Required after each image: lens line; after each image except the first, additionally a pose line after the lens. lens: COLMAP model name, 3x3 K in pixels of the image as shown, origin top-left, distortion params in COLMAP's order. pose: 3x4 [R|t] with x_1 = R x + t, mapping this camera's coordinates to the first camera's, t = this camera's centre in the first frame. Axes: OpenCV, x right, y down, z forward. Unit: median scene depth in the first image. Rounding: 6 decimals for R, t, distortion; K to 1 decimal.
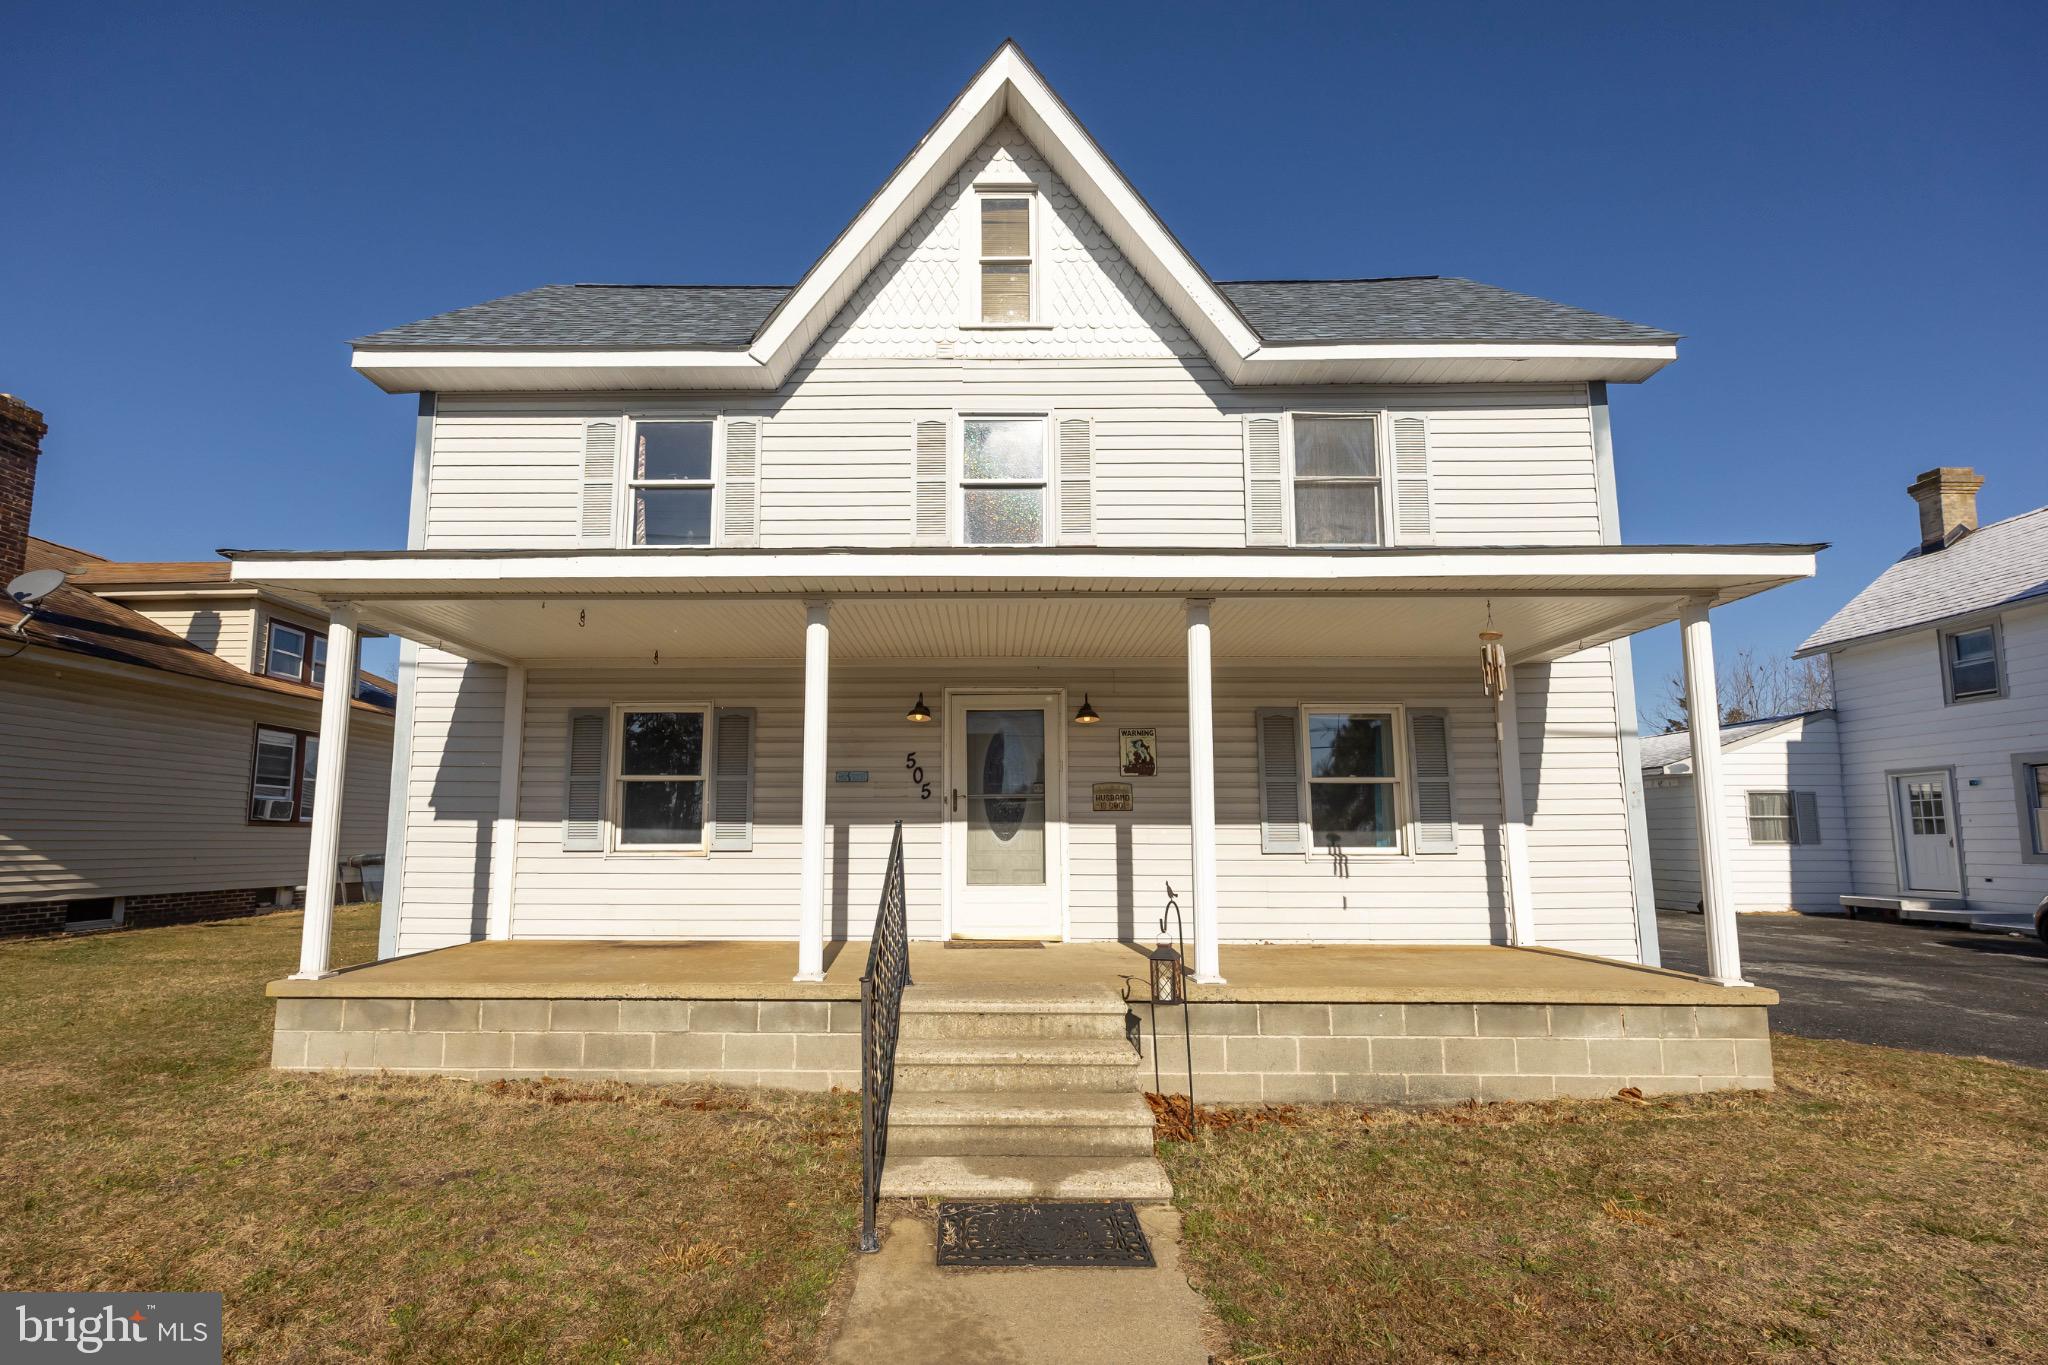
lens RADIAL K [[861.5, 0, 975.4], [0, 861.5, 750.9], [0, 0, 1]] dist [-0.004924, 0.000747]
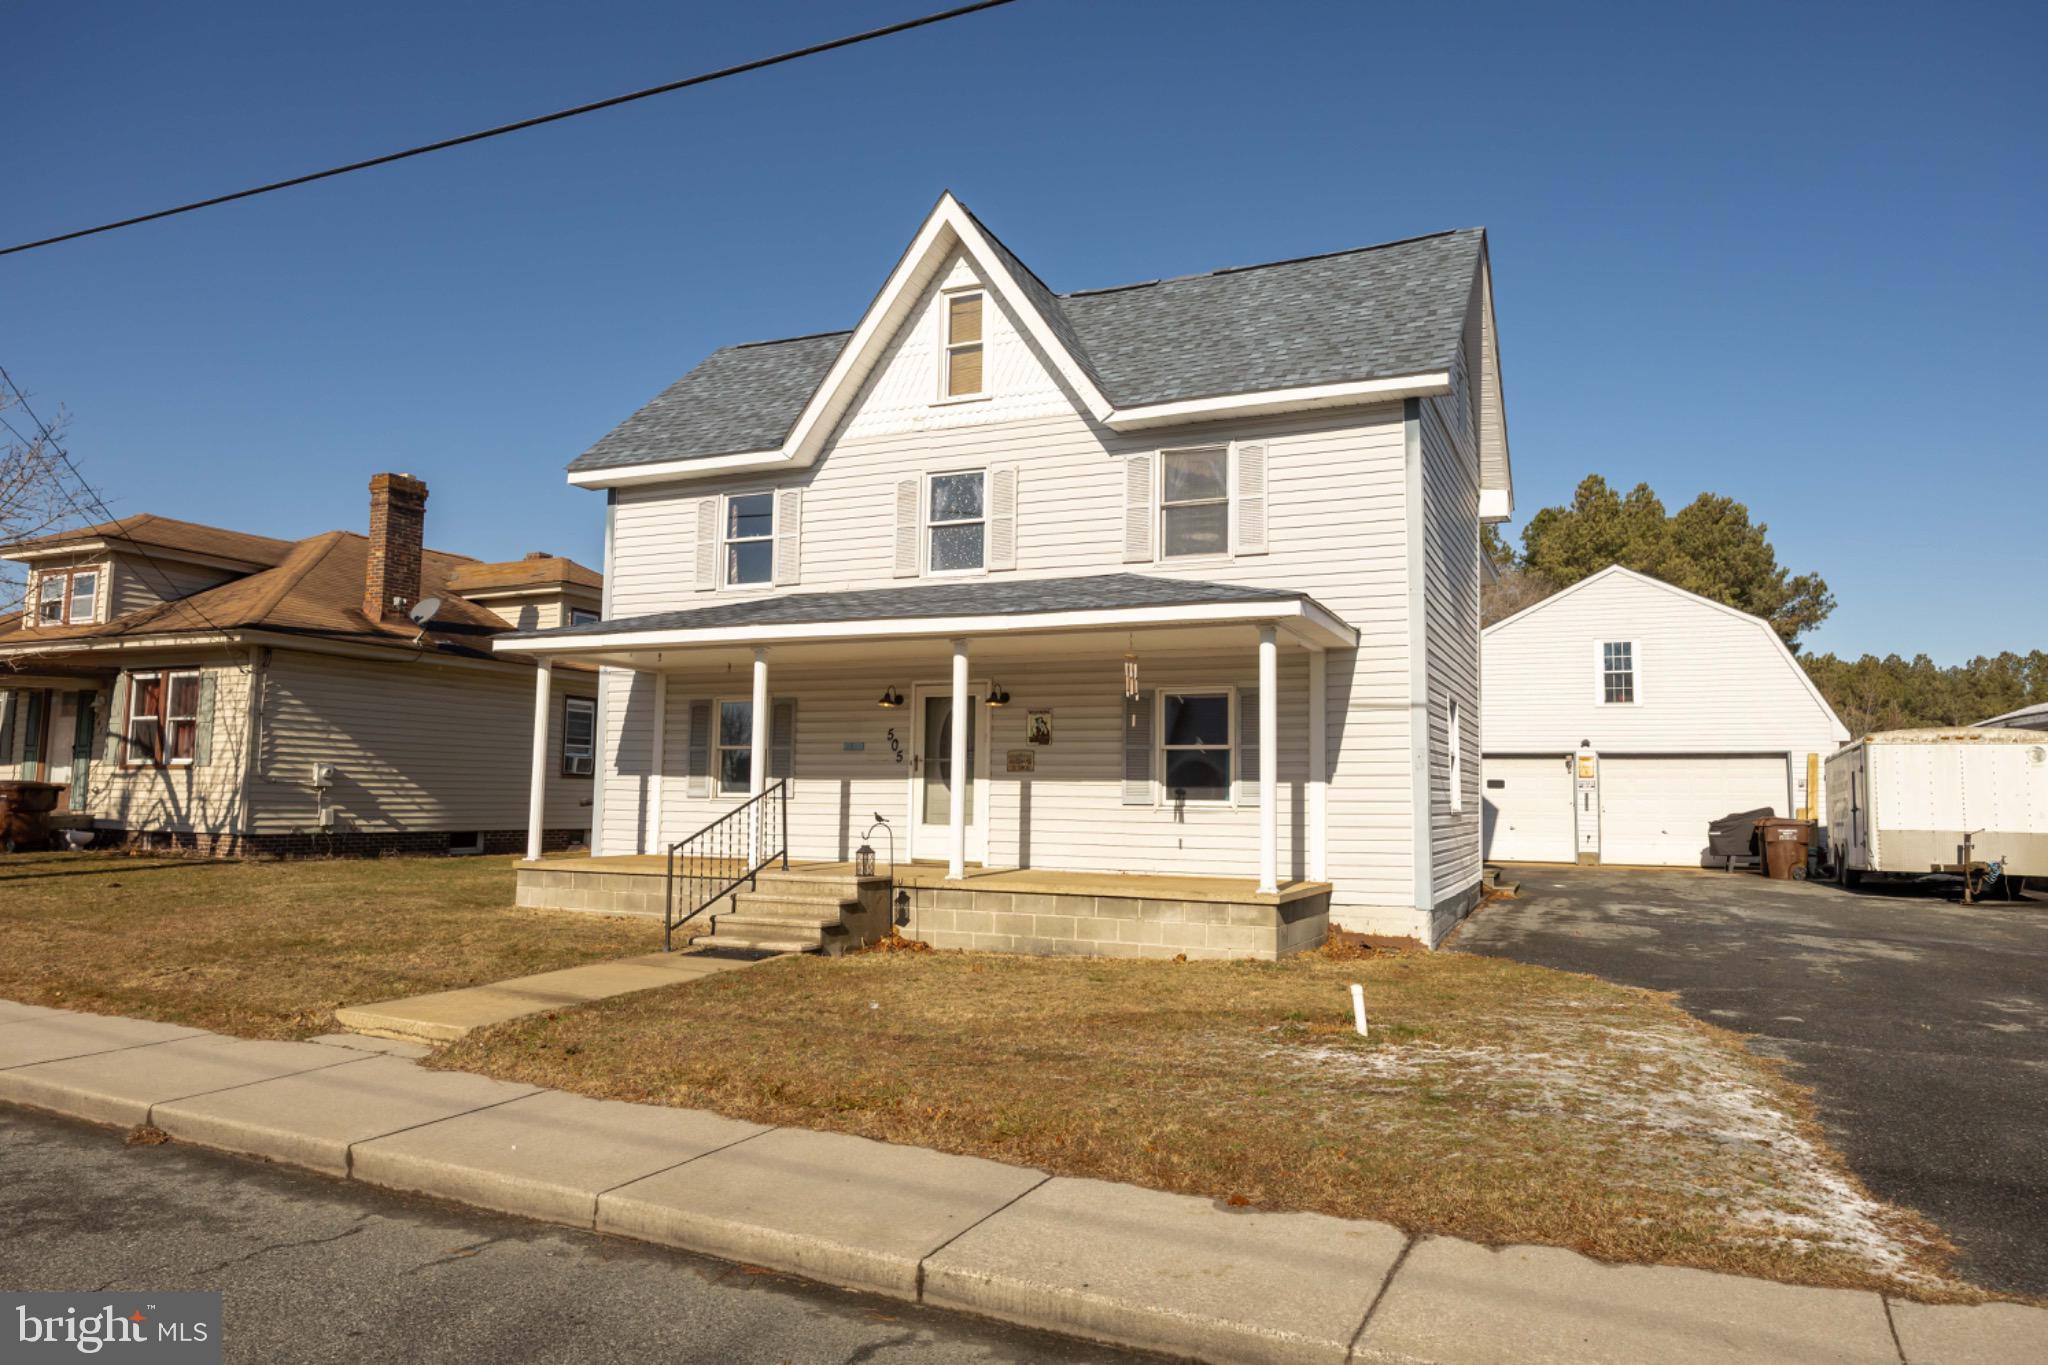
lens RADIAL K [[1274.0, 0, 1028.6], [0, 1274.0, 680.9], [0, 0, 1]] dist [-0.005154, -0.000347]
pose [[0.919771, -0.025011, -0.391658, 0.922931], [0.028538, 0.999588, 0.003187, -0.073641], [0.391417, -0.014108, 0.920105, -0.787064]]
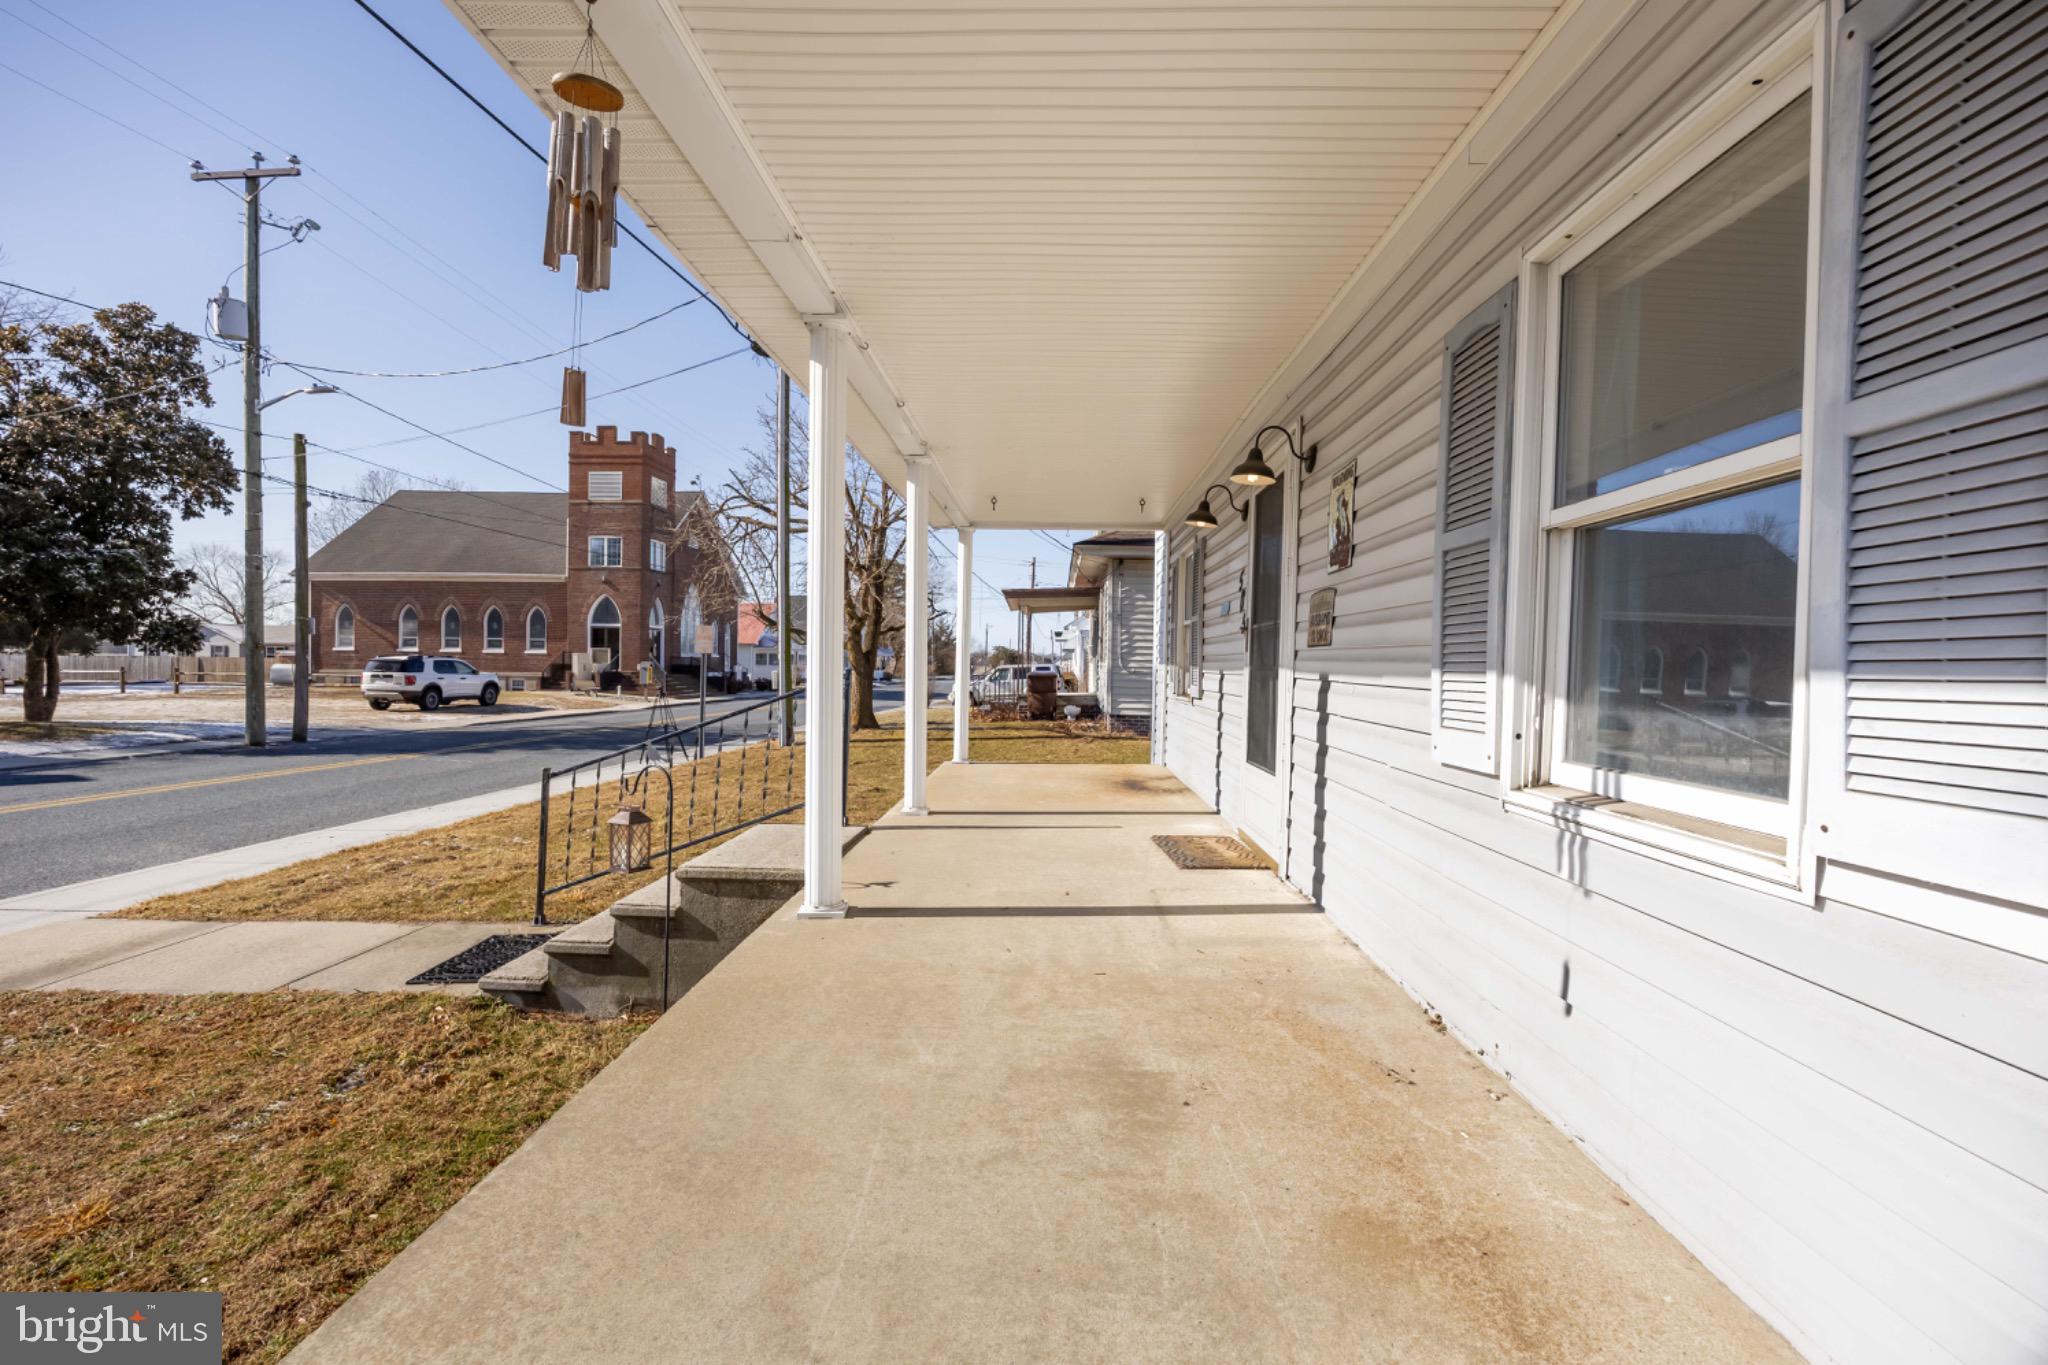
lens RADIAL K [[900.2, 0, 1027.2], [0, 900.2, 682.6], [0, 0, 1]] dist [-0.001273, -0.000066]
pose [[-0.004638, 0.018885, -0.999811, 0.660487], [0.091935, 0.995595, 0.018379, 0.064272], [0.995754, -0.091832, -0.006353, 0.811407]]
